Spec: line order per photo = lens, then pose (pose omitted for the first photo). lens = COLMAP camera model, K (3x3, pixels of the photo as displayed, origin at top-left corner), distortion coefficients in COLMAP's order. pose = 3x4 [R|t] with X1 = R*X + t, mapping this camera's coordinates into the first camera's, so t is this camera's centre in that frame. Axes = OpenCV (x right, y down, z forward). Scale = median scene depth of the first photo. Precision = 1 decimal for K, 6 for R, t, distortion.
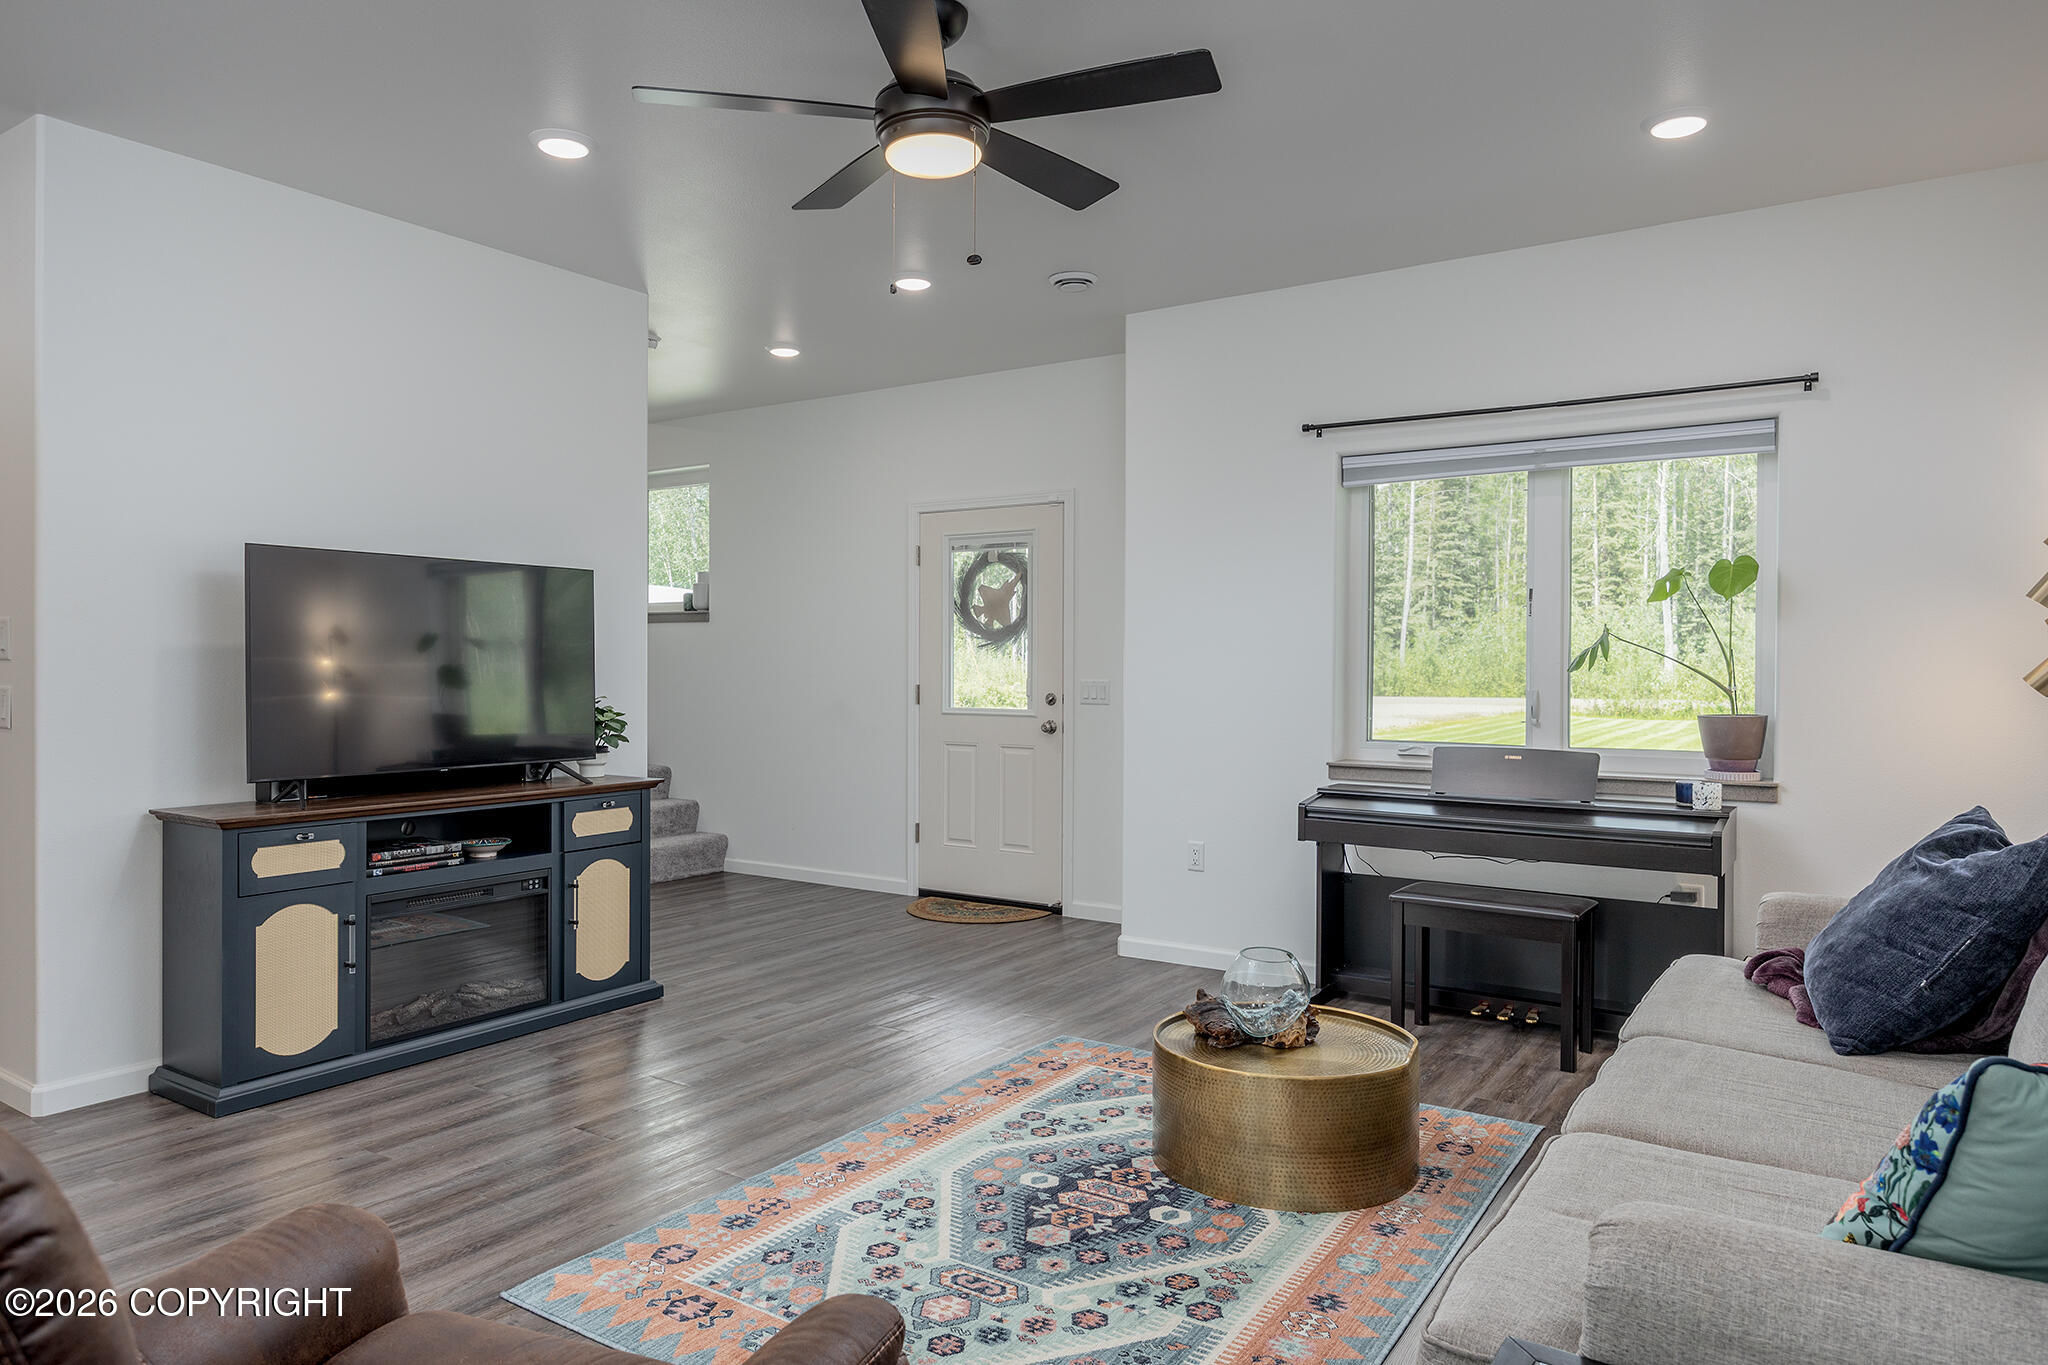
lens RADIAL K [[1291.5, 0, 1014.8], [0, 1291.5, 679.7], [0, 0, 1]] dist [-0.007846, 0.002737]
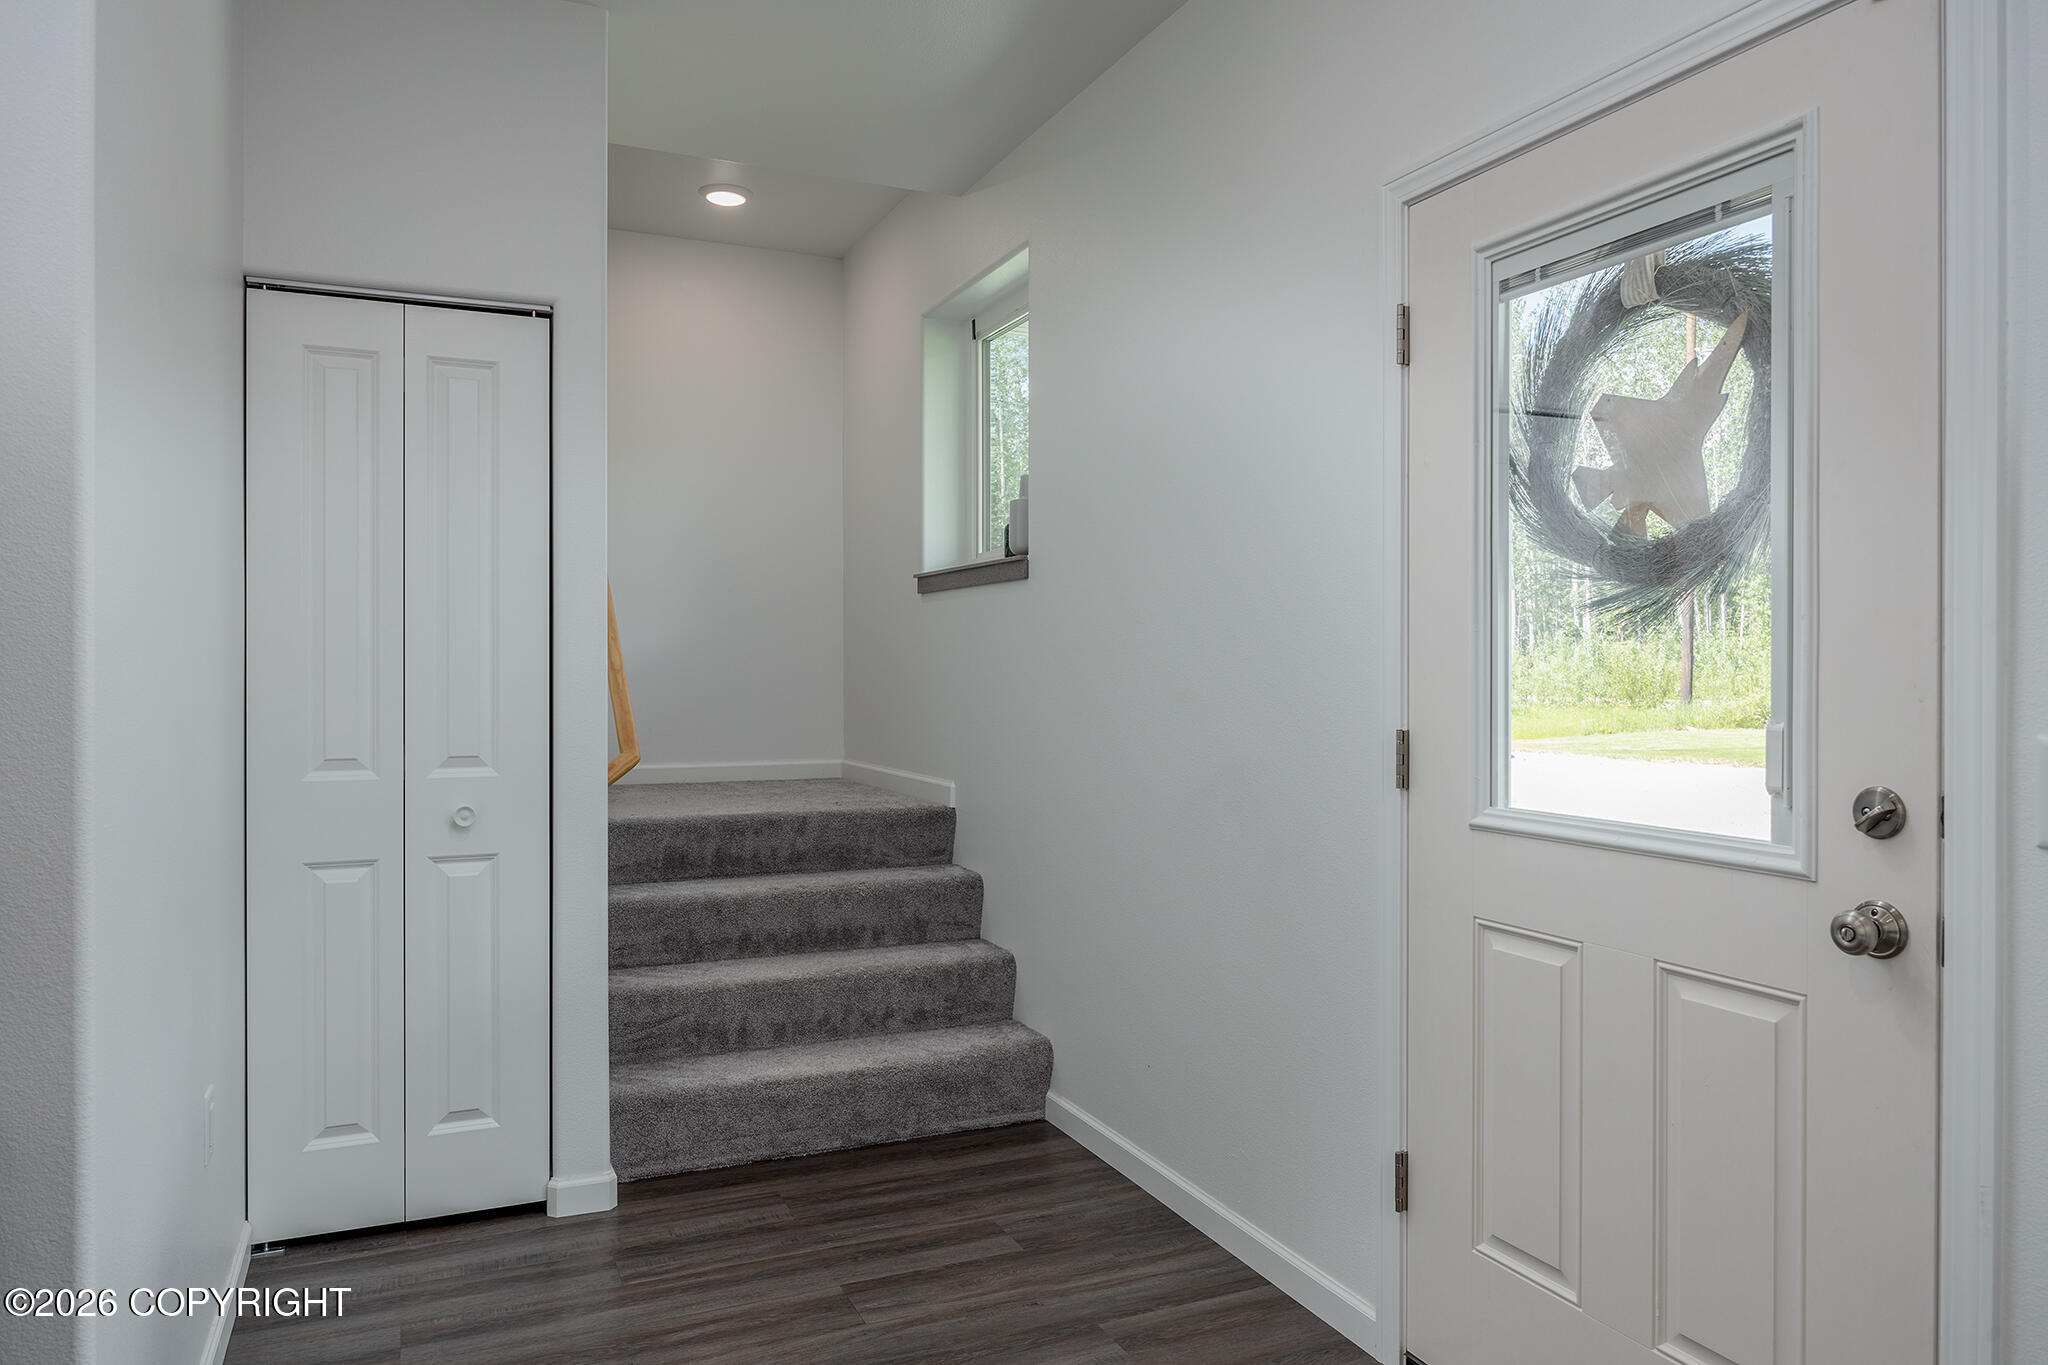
lens RADIAL K [[1358.2, 0, 1015.2], [0, 1358.2, 664.0], [0, 0, 1]] dist [-0.008238, 0.000105]
pose [[0.849368, -0.003607, -0.527788, 0.038168], [-0.003788, 0.999909, -0.012930, -0.013579], [0.527787, 0.012982, 0.849277, 1.108638]]
